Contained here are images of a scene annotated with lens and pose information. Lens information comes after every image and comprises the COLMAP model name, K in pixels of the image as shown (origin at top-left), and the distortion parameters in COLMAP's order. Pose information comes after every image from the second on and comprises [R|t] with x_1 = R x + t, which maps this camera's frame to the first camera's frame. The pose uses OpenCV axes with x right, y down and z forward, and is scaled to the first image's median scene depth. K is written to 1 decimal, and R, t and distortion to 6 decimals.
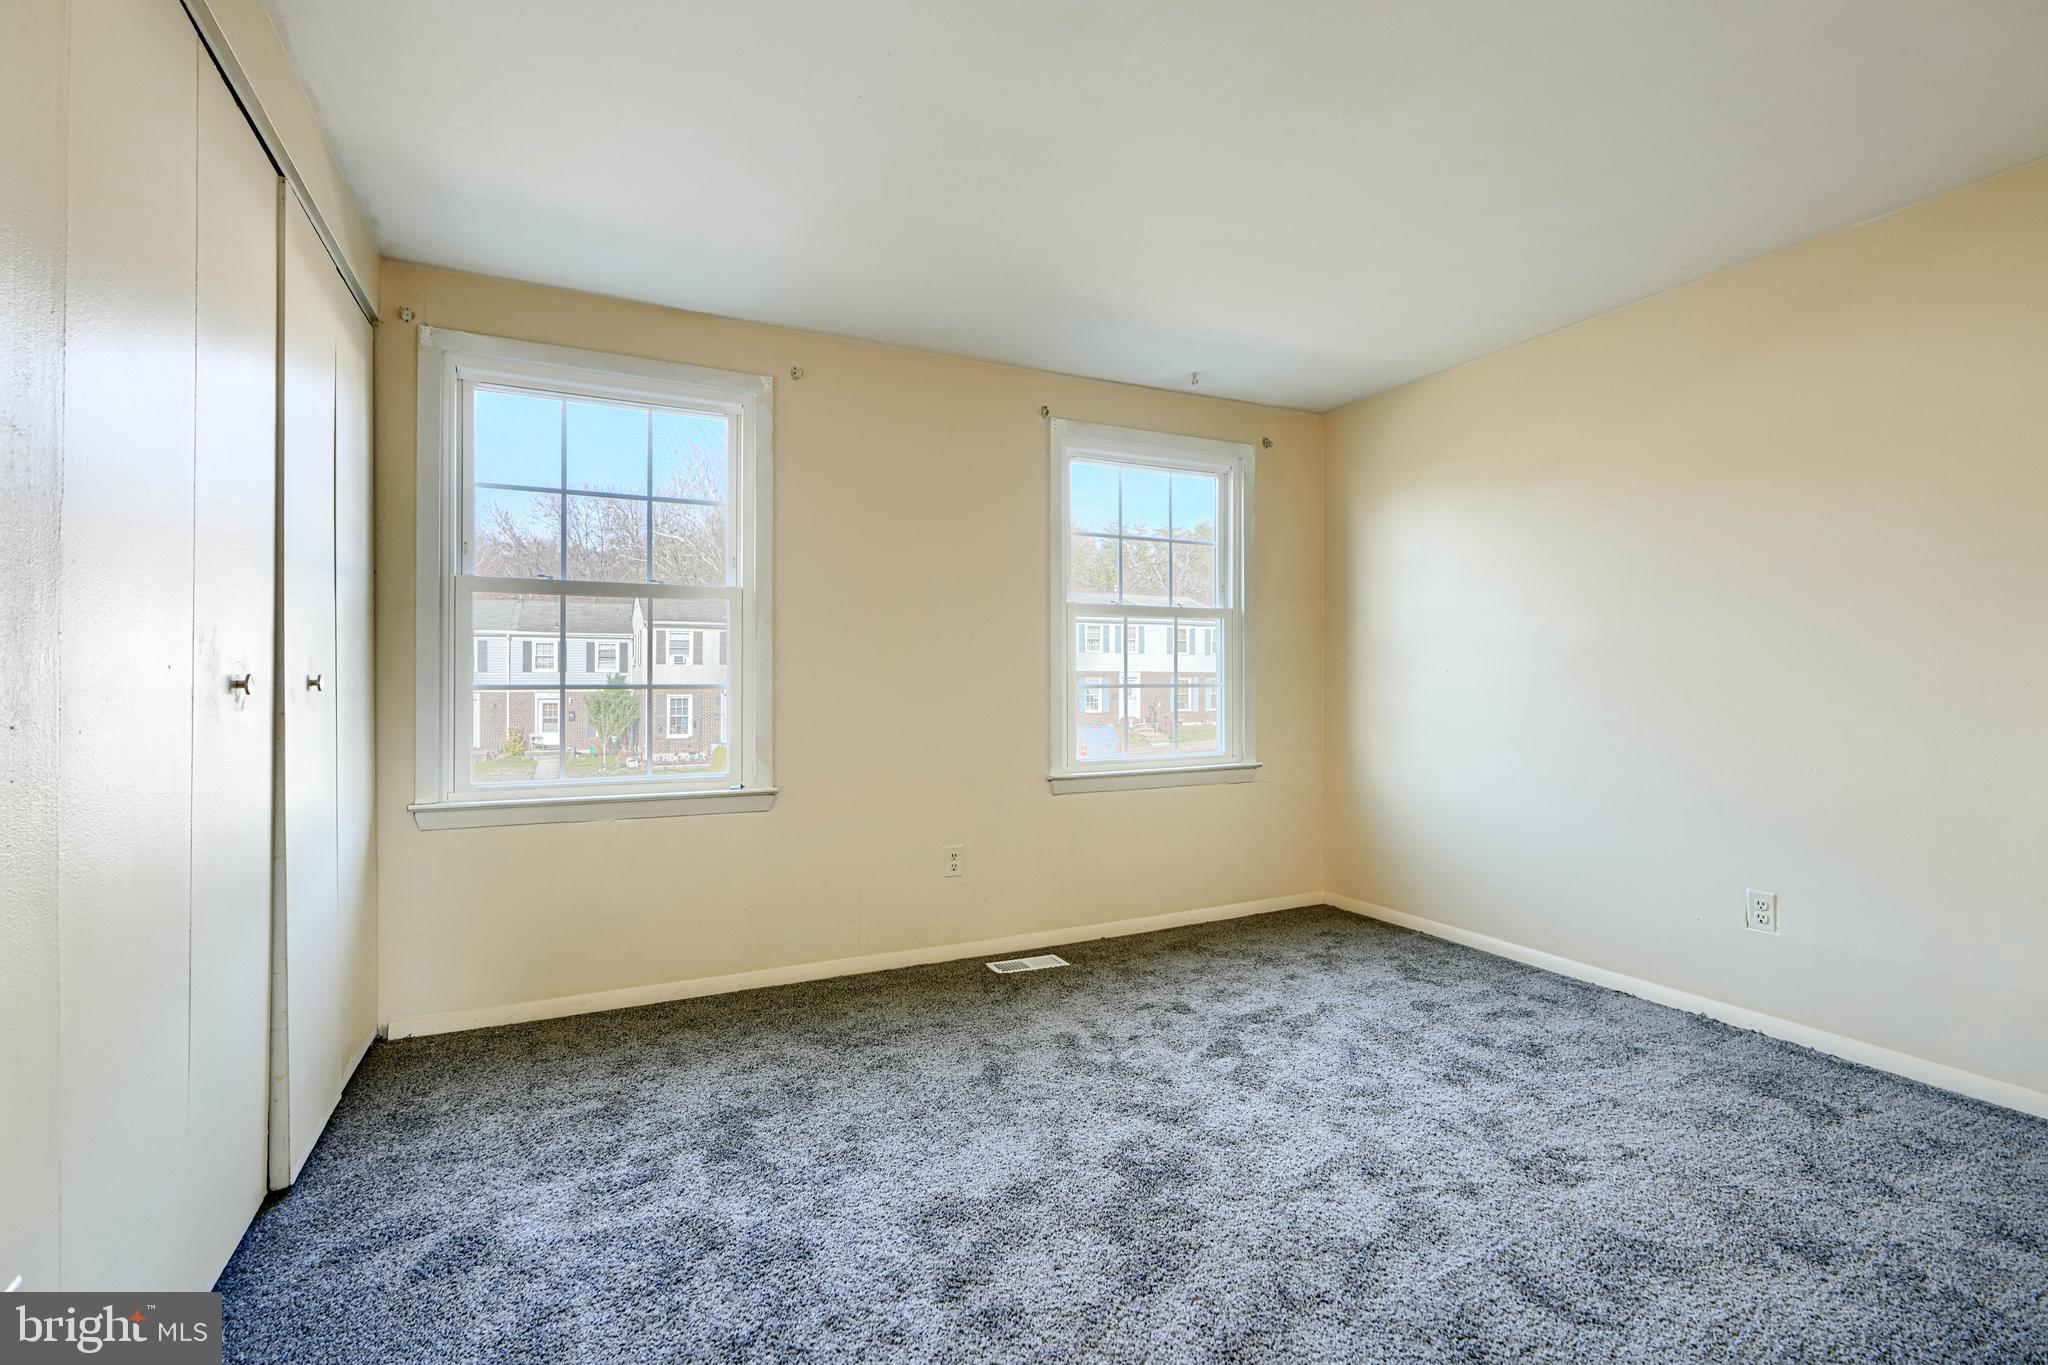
lens RADIAL K [[910.1, 0, 1031.4], [0, 910.1, 681.8], [0, 0, 1]] dist [-0.004364, 0.000240]
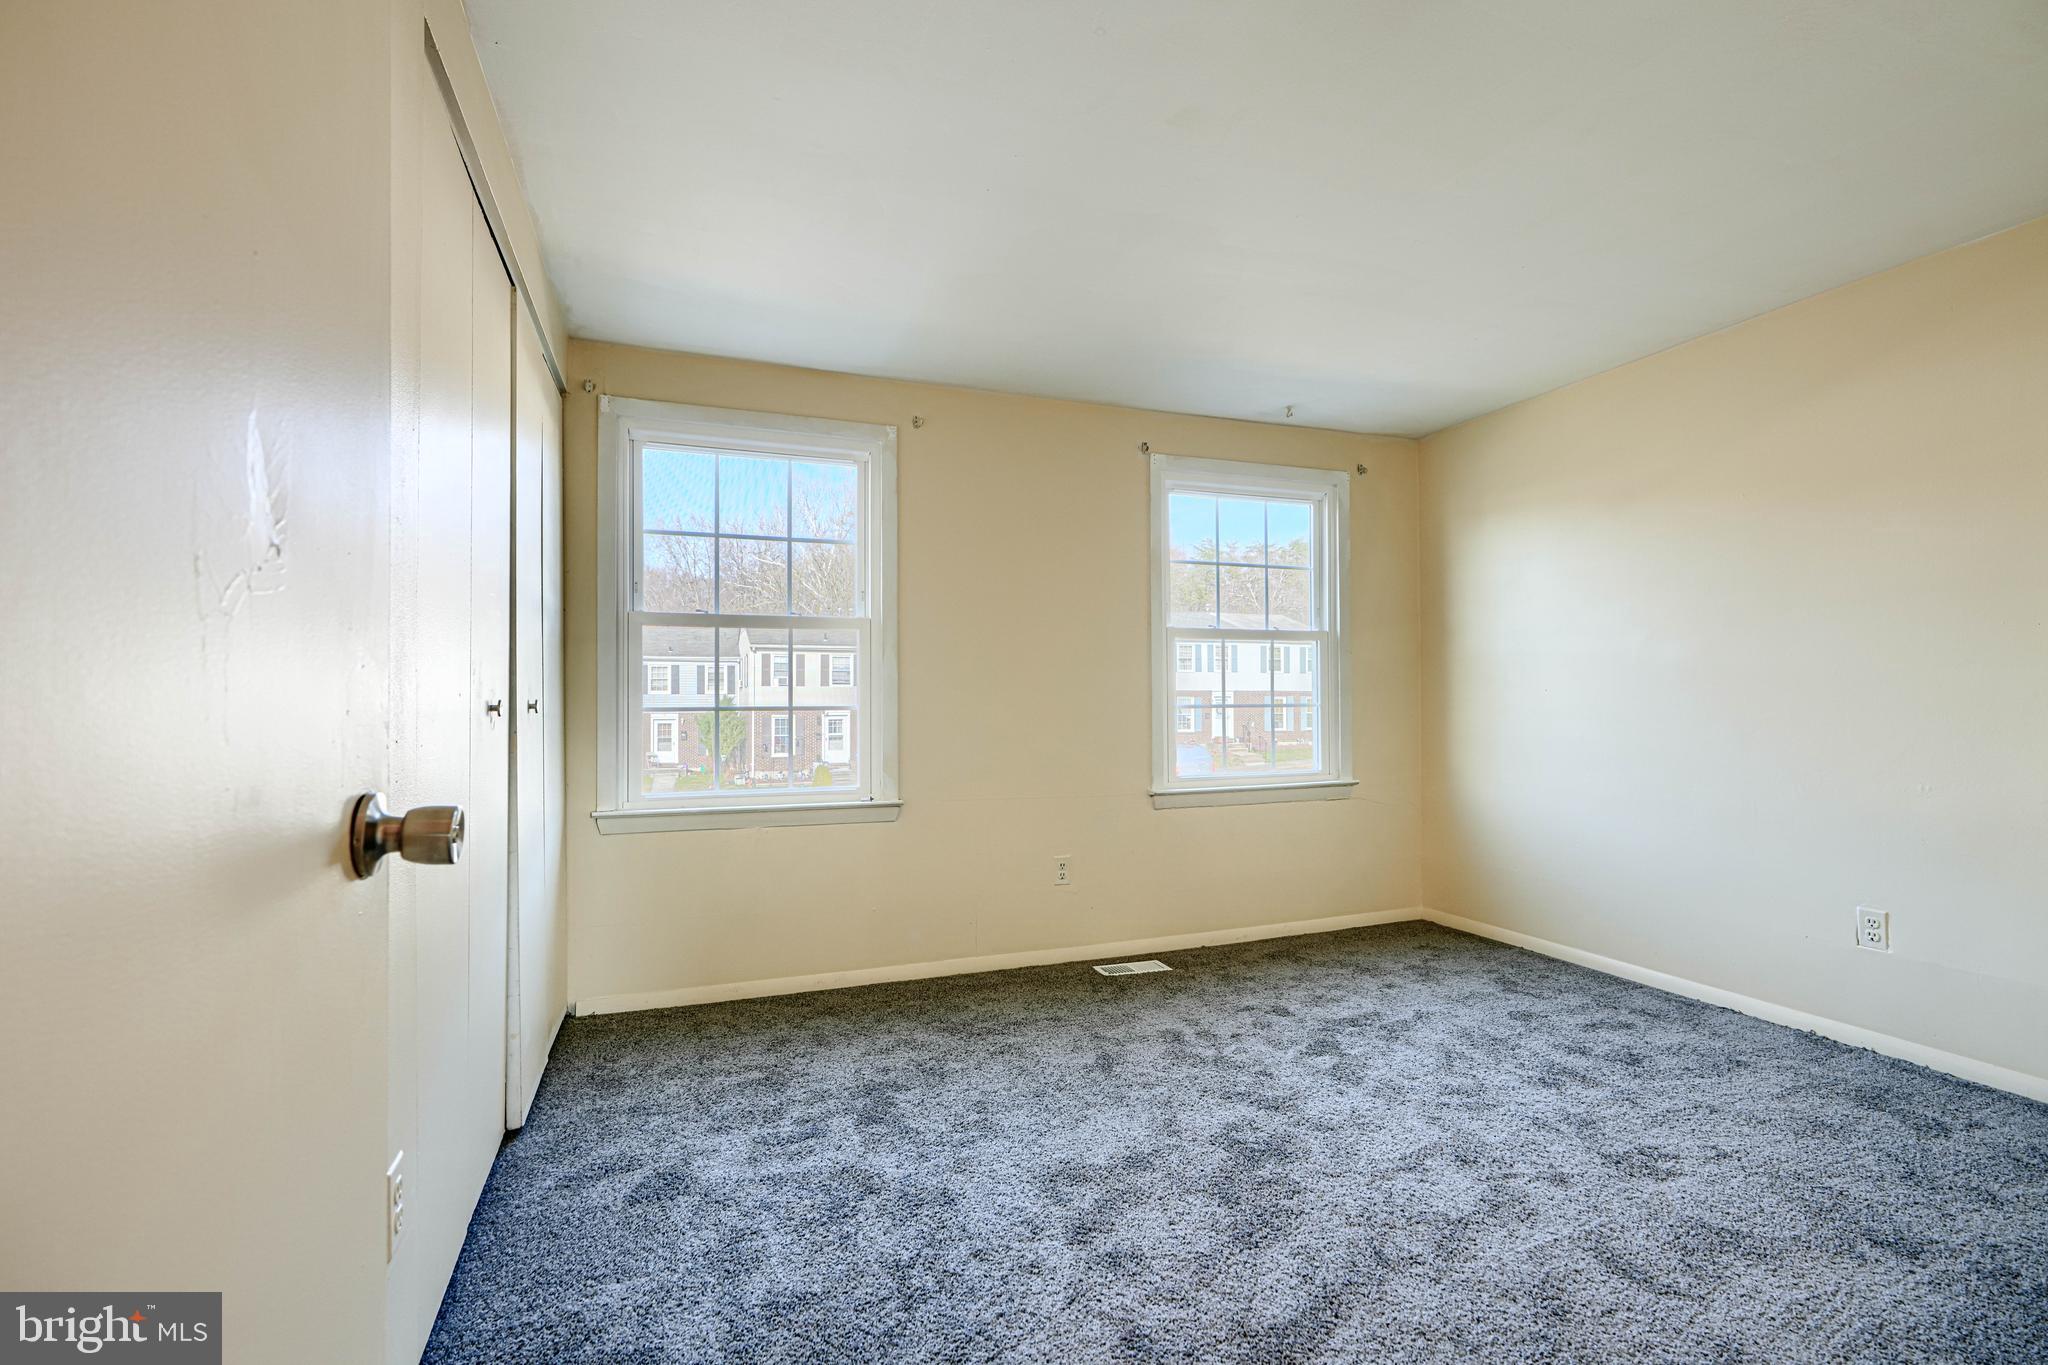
lens RADIAL K [[910.1, 0, 1030.3], [0, 910.1, 692.0], [0, 0, 1]] dist [-0.004364, 0.000240]
pose [[0.994988, -0.005048, -0.099866, -0.020496], [0.003986, 0.999933, -0.010827, -0.001759], [0.099914, 0.010375, 0.994942, -0.099020]]
